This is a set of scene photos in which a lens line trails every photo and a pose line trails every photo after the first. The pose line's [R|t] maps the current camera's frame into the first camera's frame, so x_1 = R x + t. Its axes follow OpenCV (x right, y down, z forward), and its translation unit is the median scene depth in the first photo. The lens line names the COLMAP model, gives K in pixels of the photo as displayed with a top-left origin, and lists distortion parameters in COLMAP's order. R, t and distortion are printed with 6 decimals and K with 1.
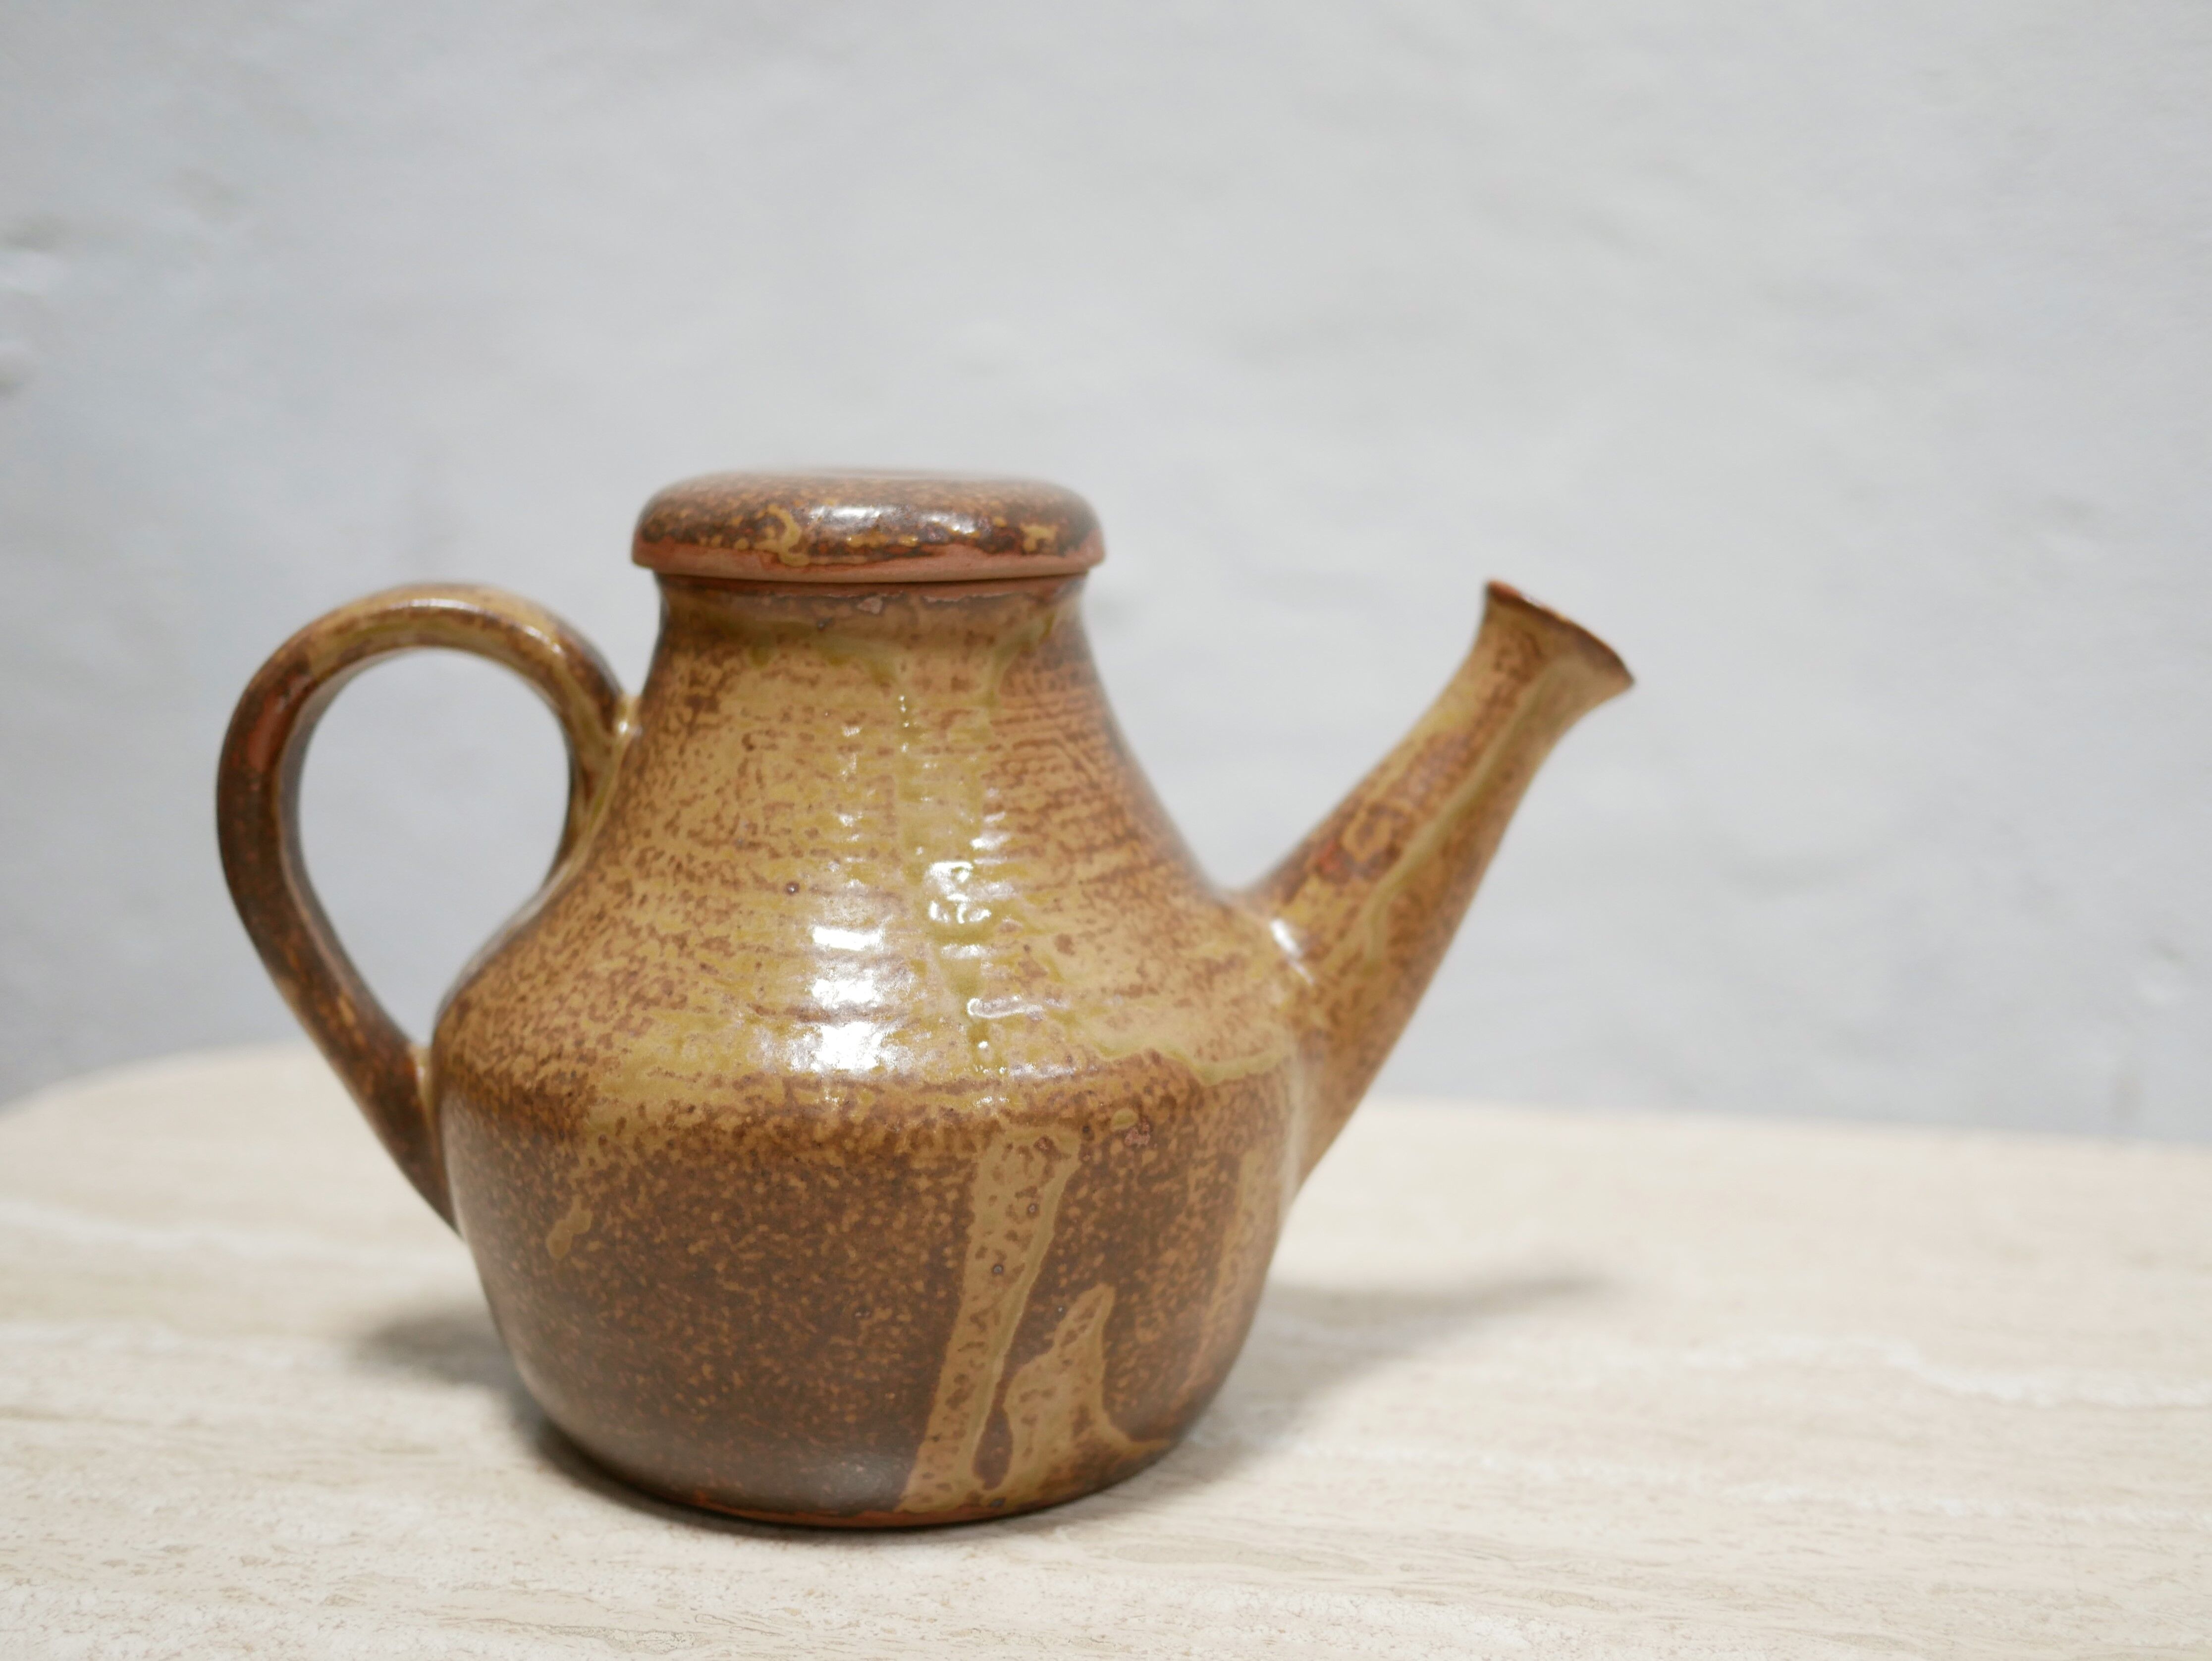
lens RADIAL K [[2615.8, 0, 1106.0], [0, 2615.8, 830.5], [0, 0, 1]] dist [0.001959, -0.019324]
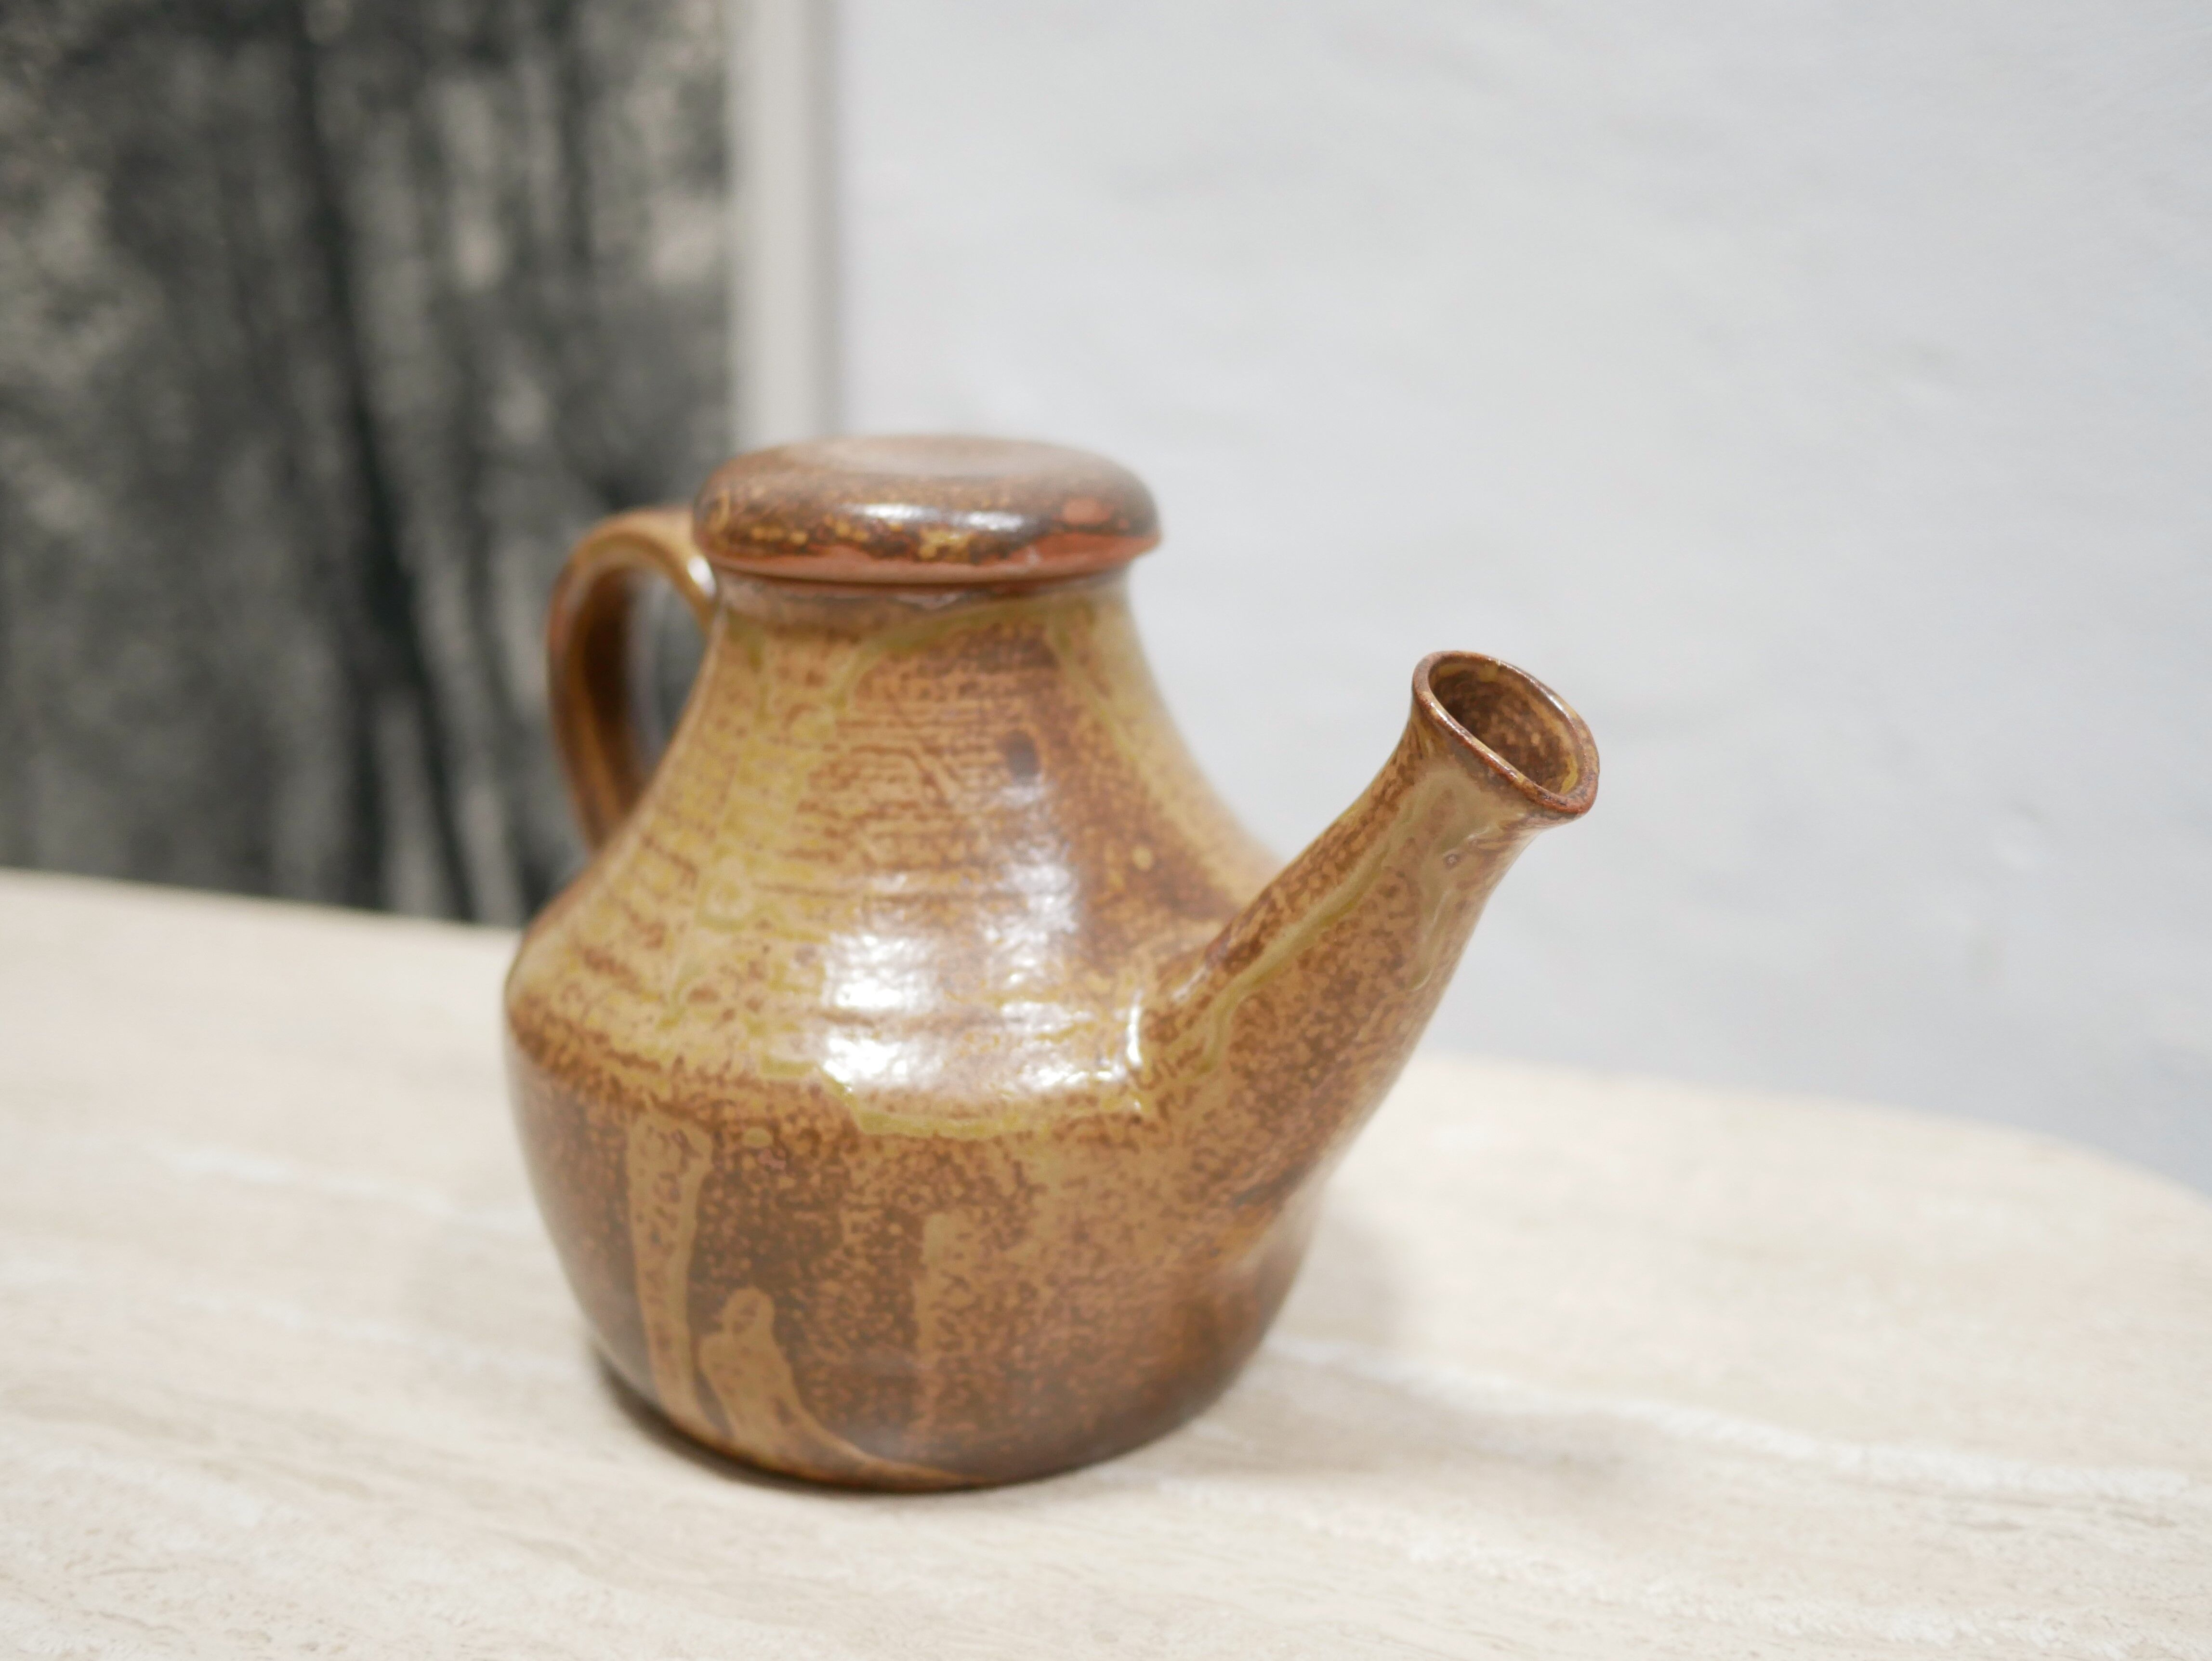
lens RADIAL K [[2528.8, 0, 1106.0], [0, 2528.8, 830.5], [0, 0, 1]] dist [0.004998, 0.017337]
pose [[0.639502, 0.211053, -0.739252, 0.760694], [-0.138218, 0.977475, 0.159497, -0.172542], [0.756263, 0.000179, 0.654268, 0.453874]]
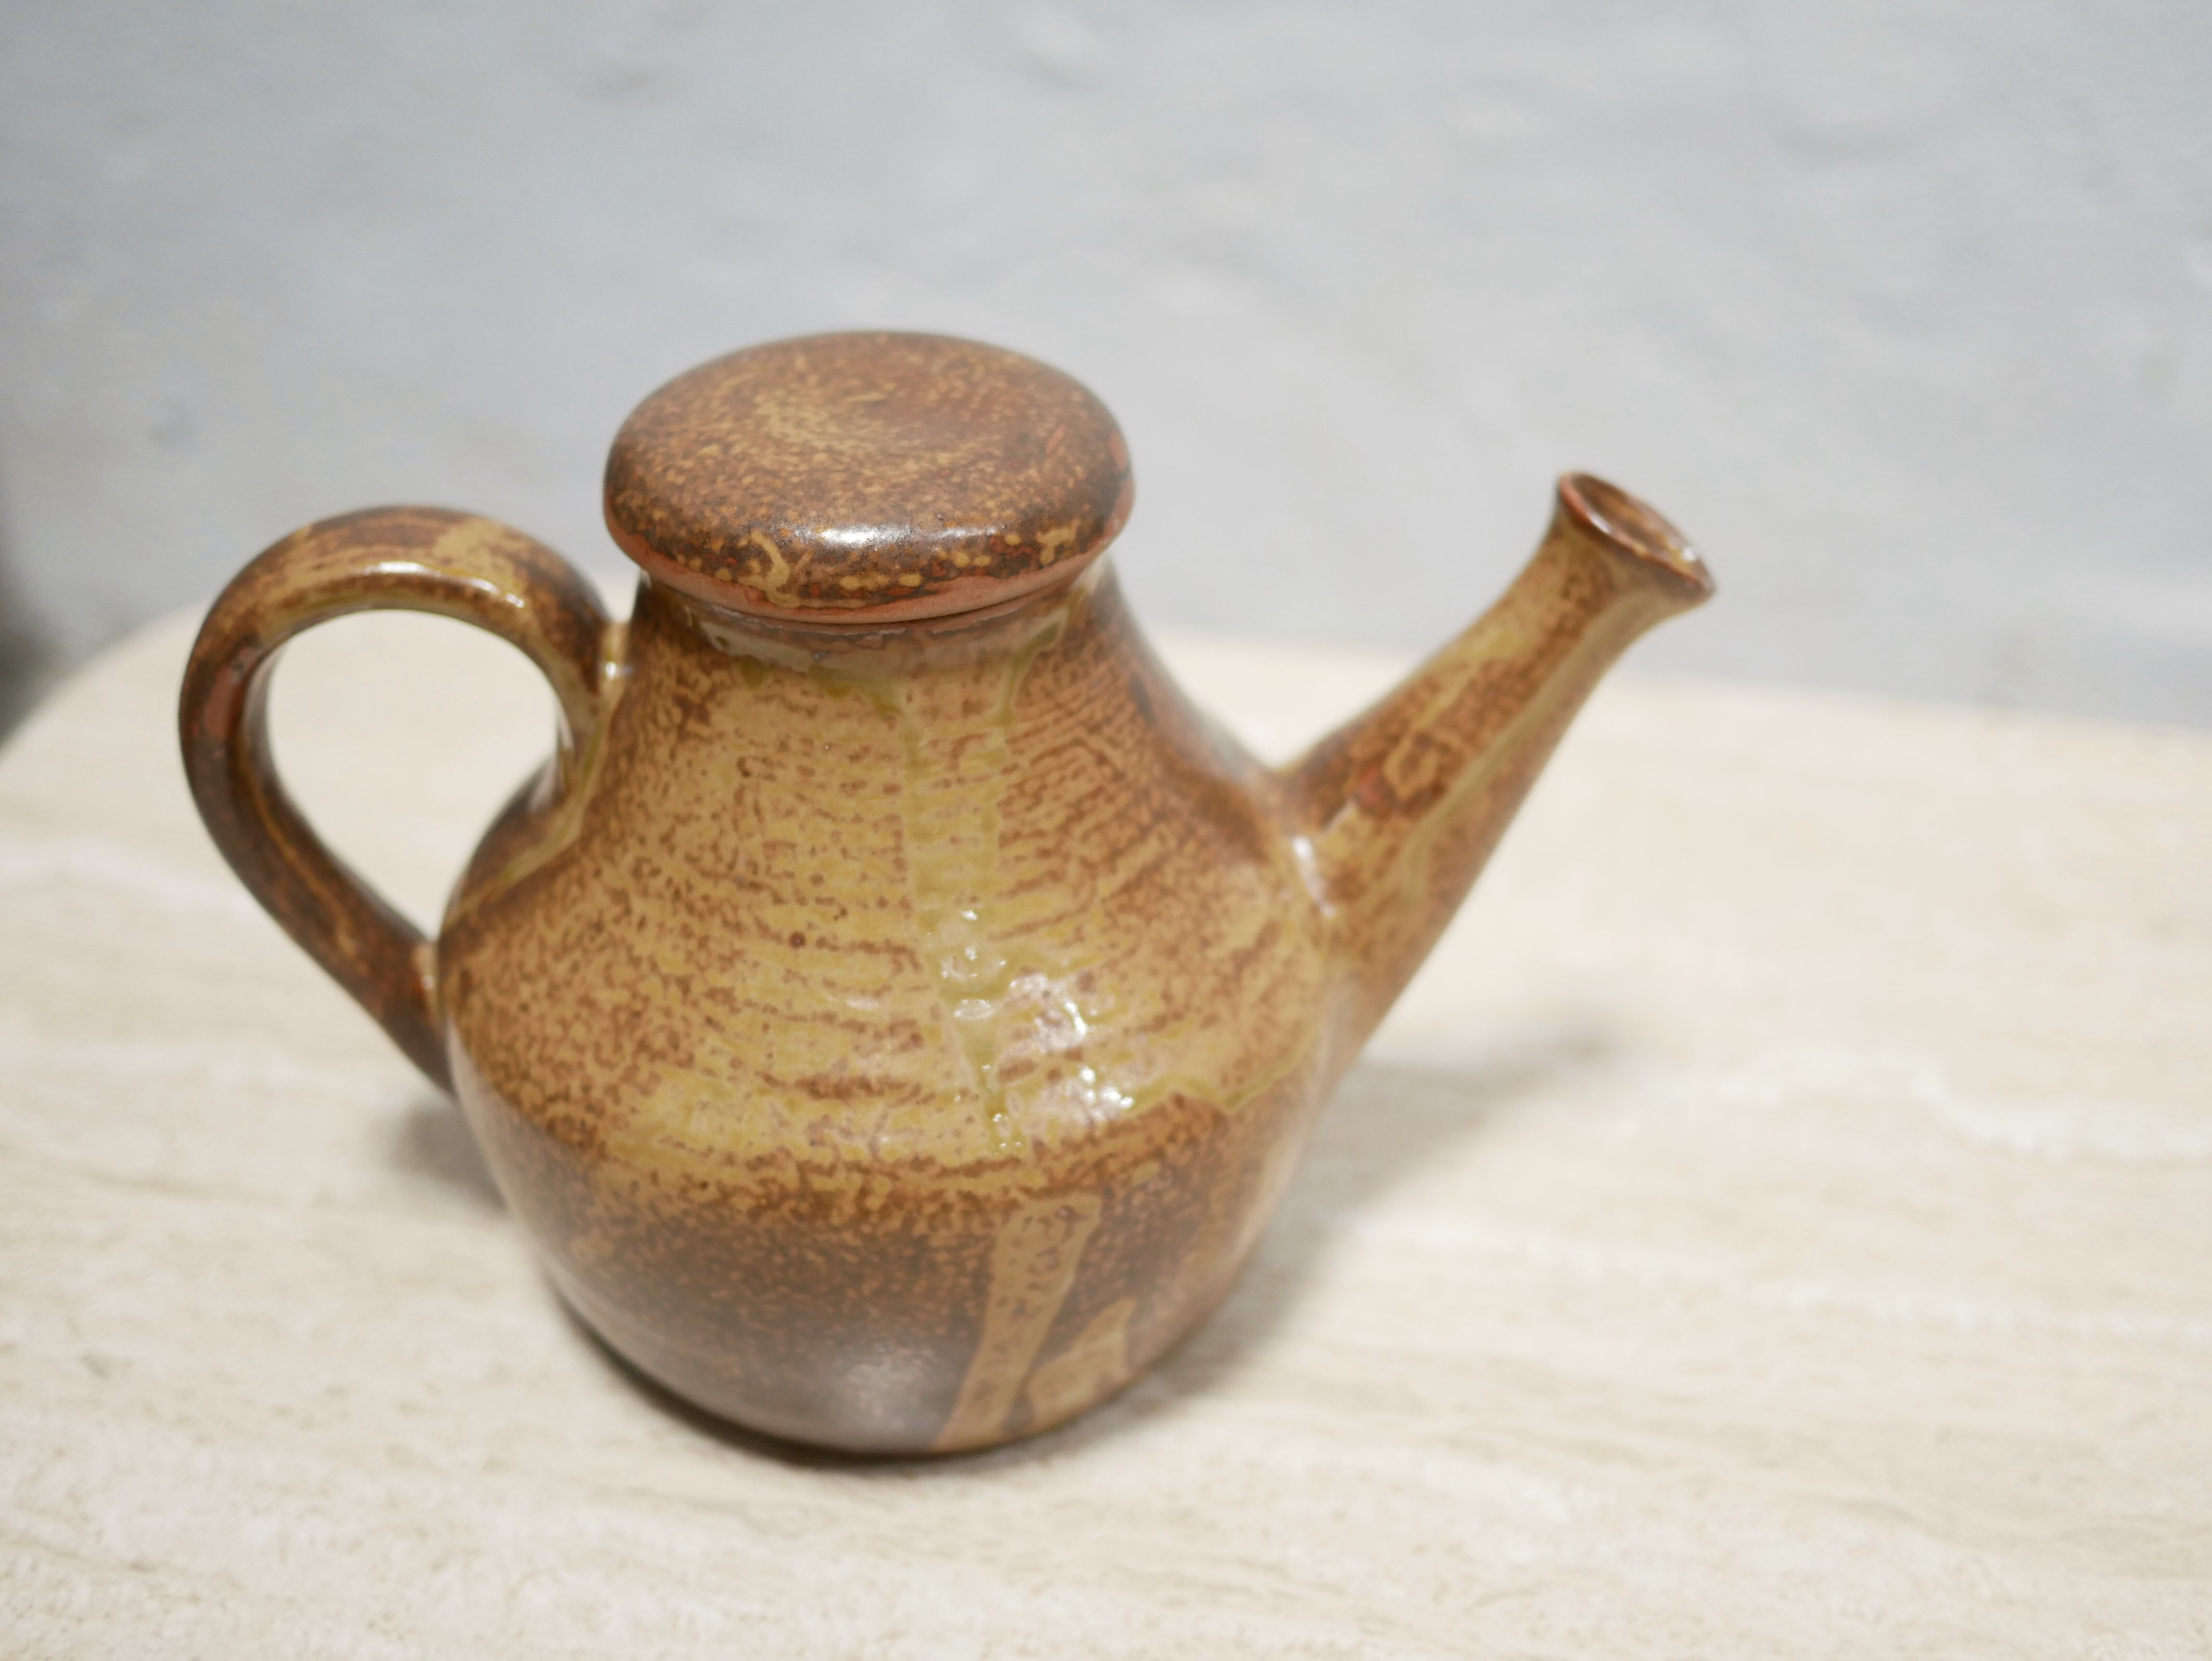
lens RADIAL K [[2528.8, 0, 1106.0], [0, 2528.8, 830.5], [0, 0, 1]] dist [0.004998, 0.017337]
pose [[0.999864, 0.009568, -0.013421, 0.003283], [-0.003322, 0.914531, 0.404501, -0.379187], [0.016144, -0.404402, 0.914439, 0.179314]]
